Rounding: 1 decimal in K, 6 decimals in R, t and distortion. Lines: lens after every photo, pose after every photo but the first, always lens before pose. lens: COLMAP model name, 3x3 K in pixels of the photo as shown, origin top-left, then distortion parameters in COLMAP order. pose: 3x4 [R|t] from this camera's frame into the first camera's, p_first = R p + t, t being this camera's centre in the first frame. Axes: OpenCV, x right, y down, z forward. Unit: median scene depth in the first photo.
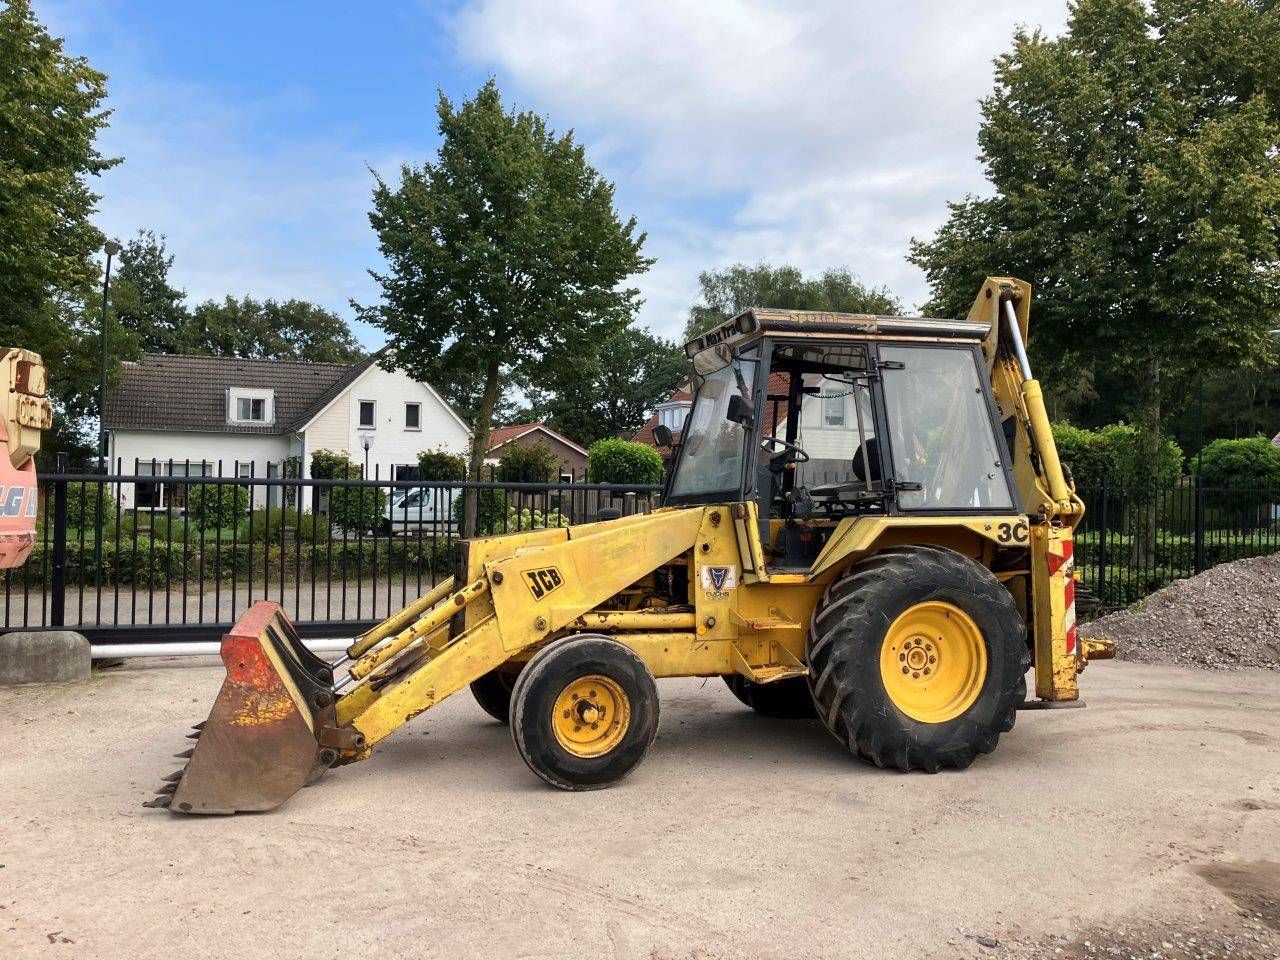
lens RADIAL K [[1016.5, 0, 640.0], [0, 1016.5, 480.0], [0, 0, 1]] dist [0.003113, 0.003306]
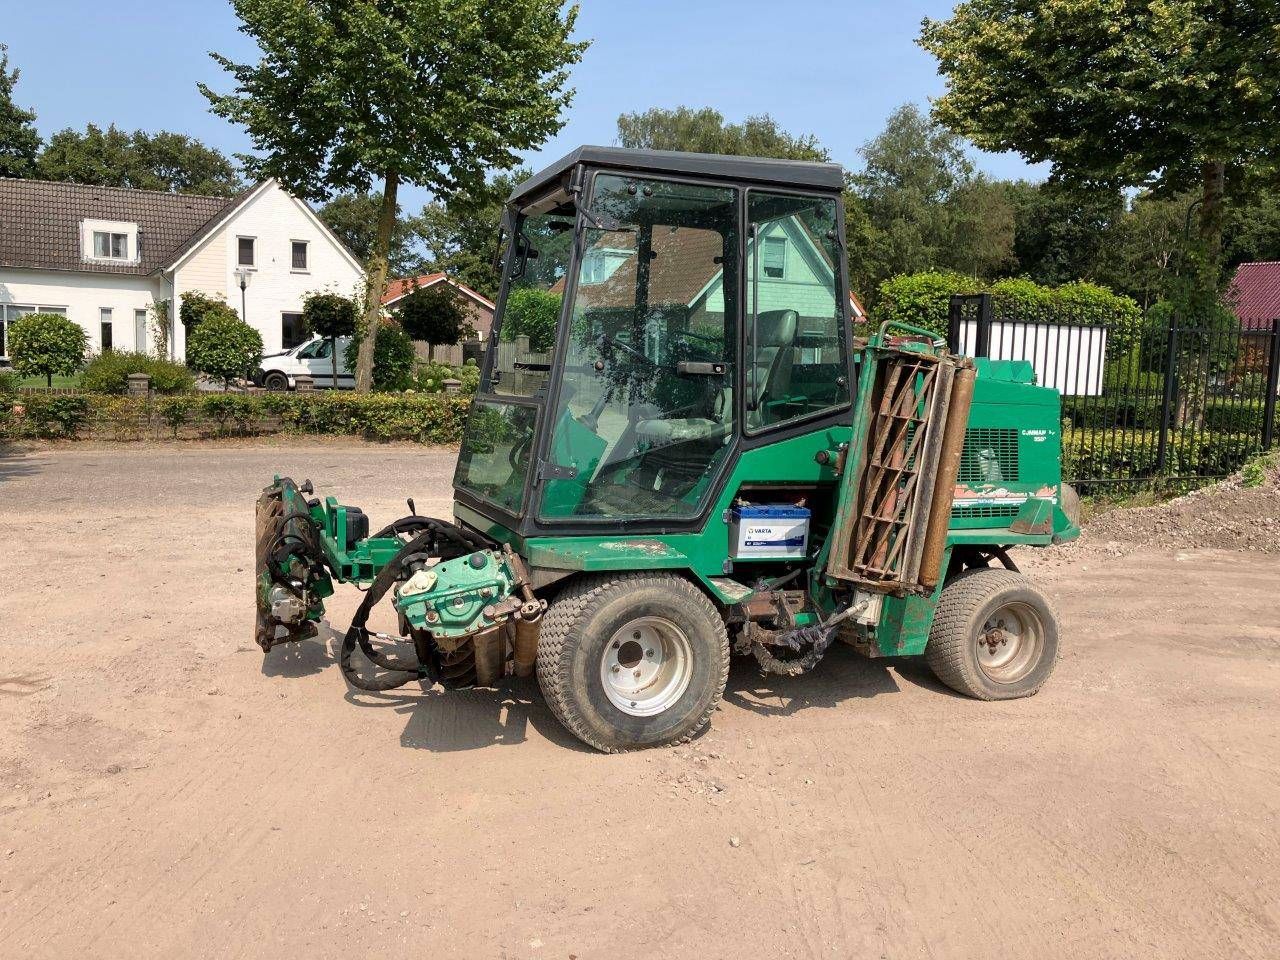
lens RADIAL K [[1022.5, 0, 640.0], [0, 1022.5, 480.0], [0, 0, 1]] dist [-0.047222, 0.059181]
pose [[0.995652, 0.005078, 0.093016, -0.011706], [-0.017323, 0.991188, 0.131322, 0.008485], [-0.091530, -0.132362, 0.986966, 0.082168]]
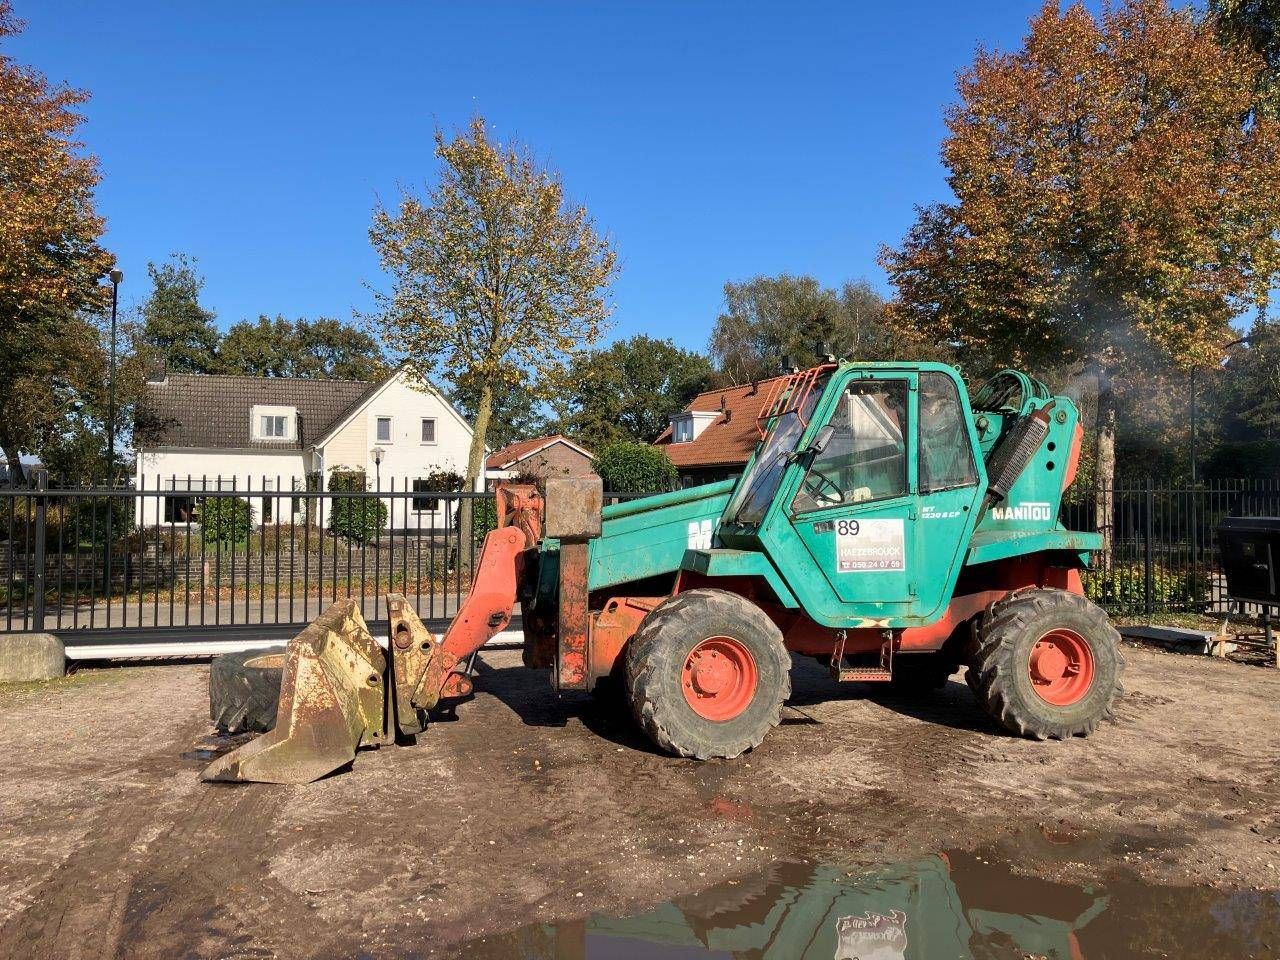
lens RADIAL K [[1015.1, 0, 629.8], [0, 1015.1, 493.3], [0, 0, 1]] dist [-0.001639, -0.005635]
pose [[0.998875, -0.011516, -0.046010, 0.025660], [0.011611, 0.999931, 0.001800, 0.000945], [0.045986, -0.002332, 0.998939, -0.011252]]
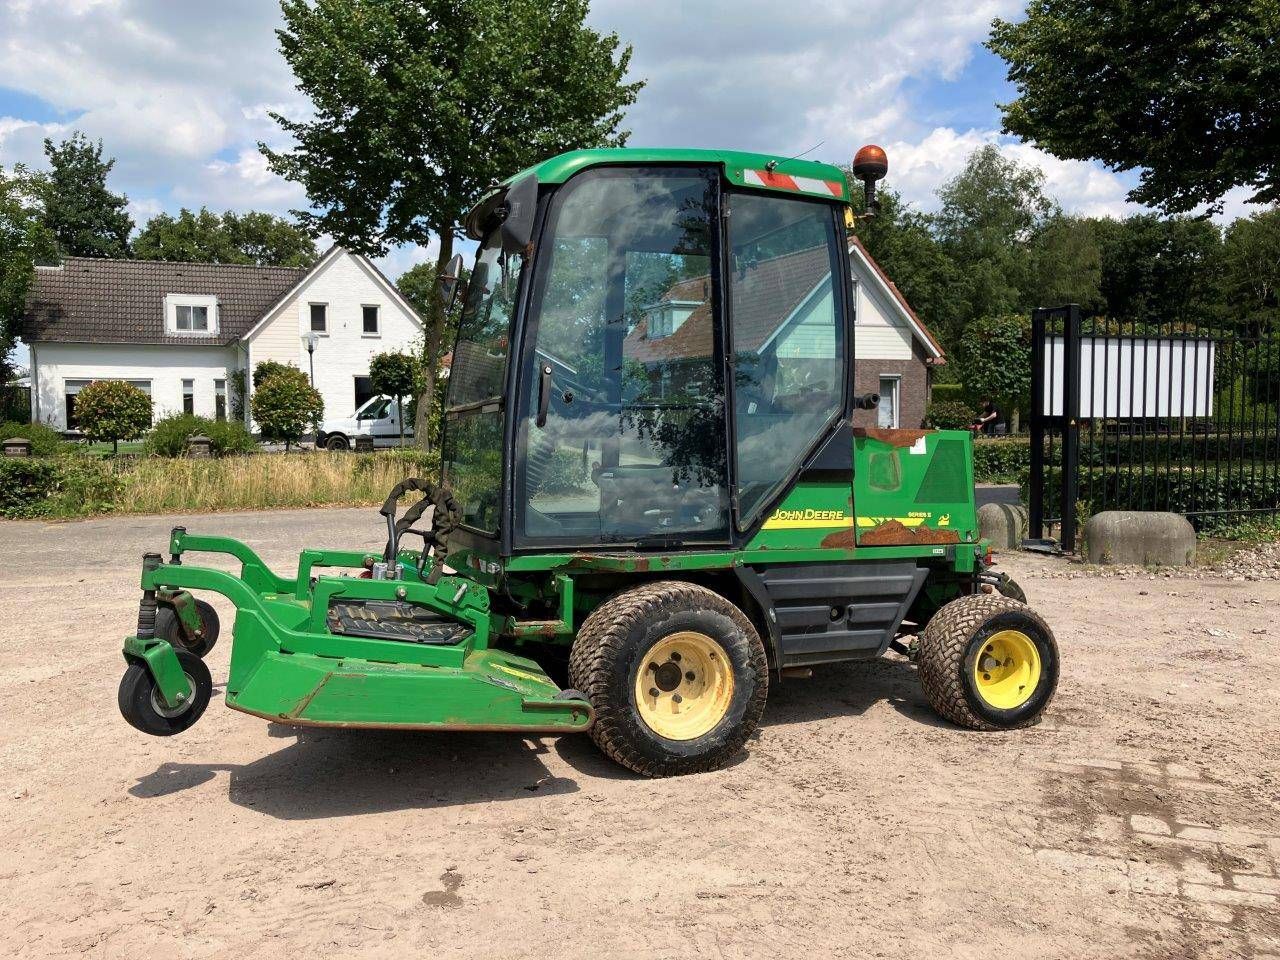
lens RADIAL K [[1032.1, 0, 642.4], [0, 1032.1, 486.5], [0, 0, 1]] dist [-0.087068, 0.110980]
pose [[0.999693, -0.020443, 0.013998, -0.003509], [0.019250, 0.996563, 0.080568, 0.014160], [-0.015597, -0.080273, 0.996651, 0.100780]]
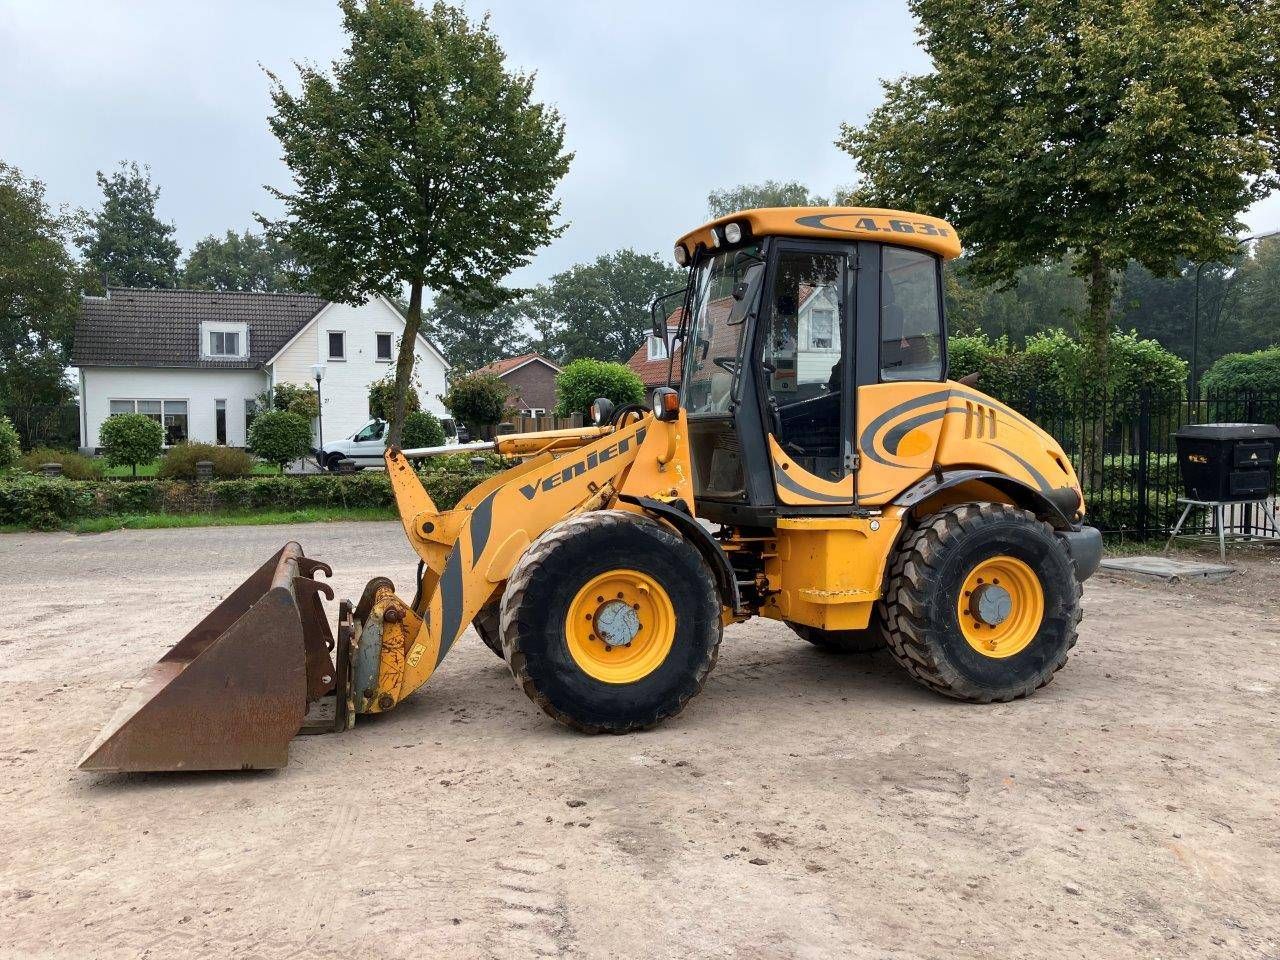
lens RADIAL K [[1013.9, 0, 625.0], [0, 1013.9, 503.2], [0, 0, 1]] dist [0.002286, 0.001226]
pose [[0.998808, -0.012499, -0.047193, 0.049939], [0.016649, 0.995928, 0.088600, 0.003782], [0.045894, -0.089280, 0.994949, 0.036105]]
